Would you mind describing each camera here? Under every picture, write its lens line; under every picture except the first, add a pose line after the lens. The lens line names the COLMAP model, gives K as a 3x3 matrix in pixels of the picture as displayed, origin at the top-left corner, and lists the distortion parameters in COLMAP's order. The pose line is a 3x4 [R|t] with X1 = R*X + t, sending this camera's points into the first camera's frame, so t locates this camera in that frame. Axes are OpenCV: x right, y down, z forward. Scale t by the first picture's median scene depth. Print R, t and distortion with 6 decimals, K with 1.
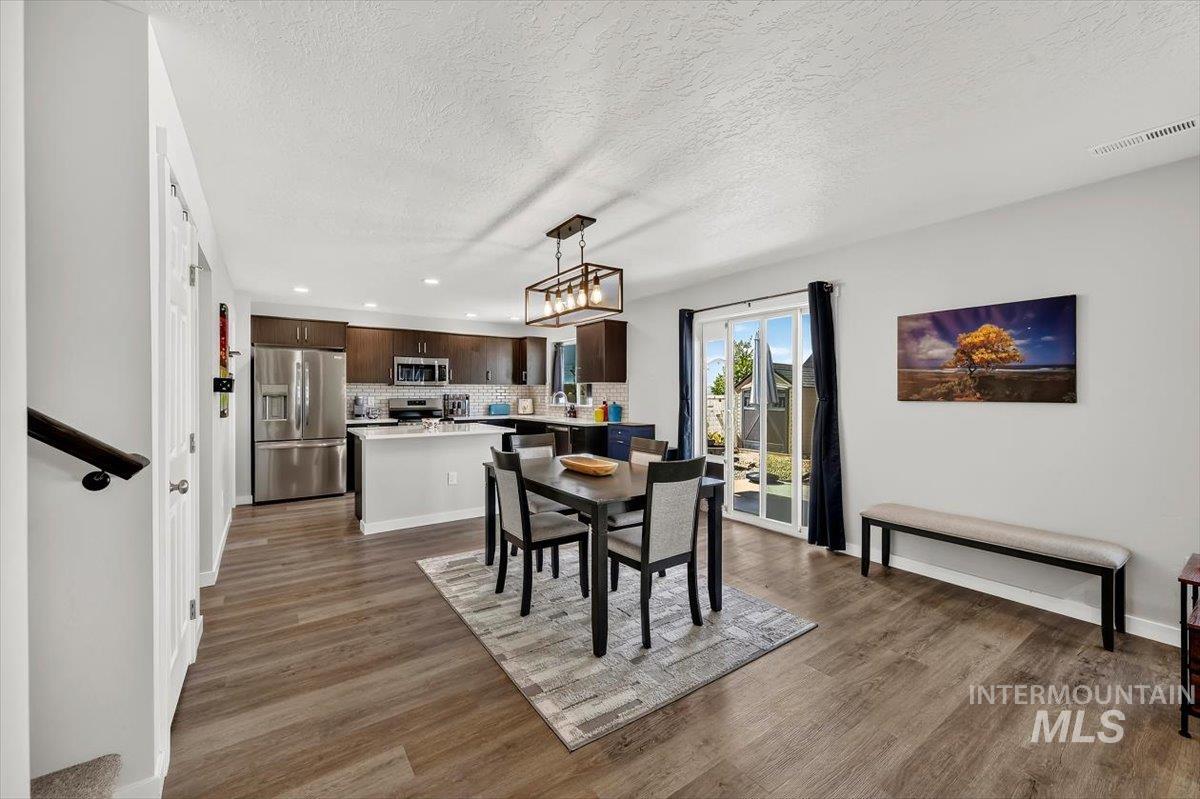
lens RADIAL K [[476.4, 0, 600.0], [0, 476.4, 399.5], [0, 0, 1]] dist [0.000687, -0.000035]
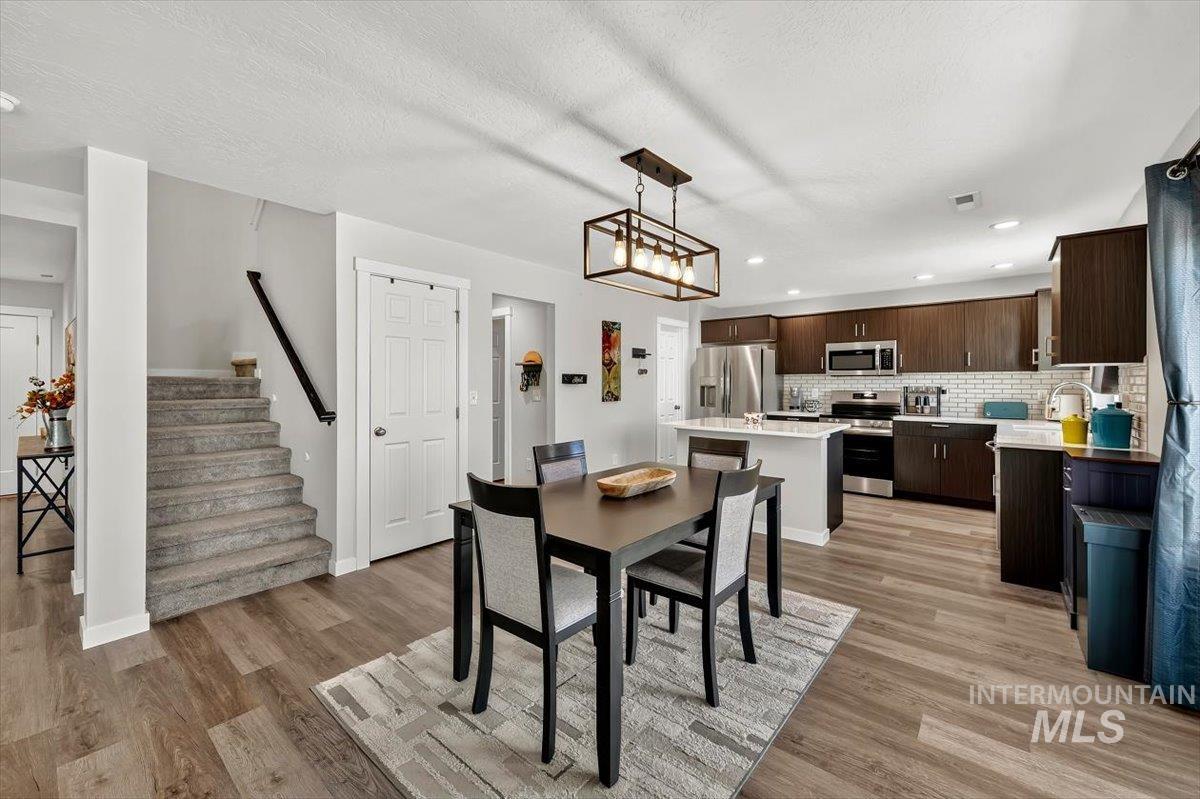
lens RADIAL K [[481.5, 0, 600.6], [0, 481.5, 382.5], [0, 0, 1]] dist [0.000577, -0.000008]
pose [[0.251257, -0.003272, -0.967915, 0.373555], [-0.013801, 0.999881, -0.006963, -0.005632], [0.967822, 0.015108, 0.251182, 0.405730]]
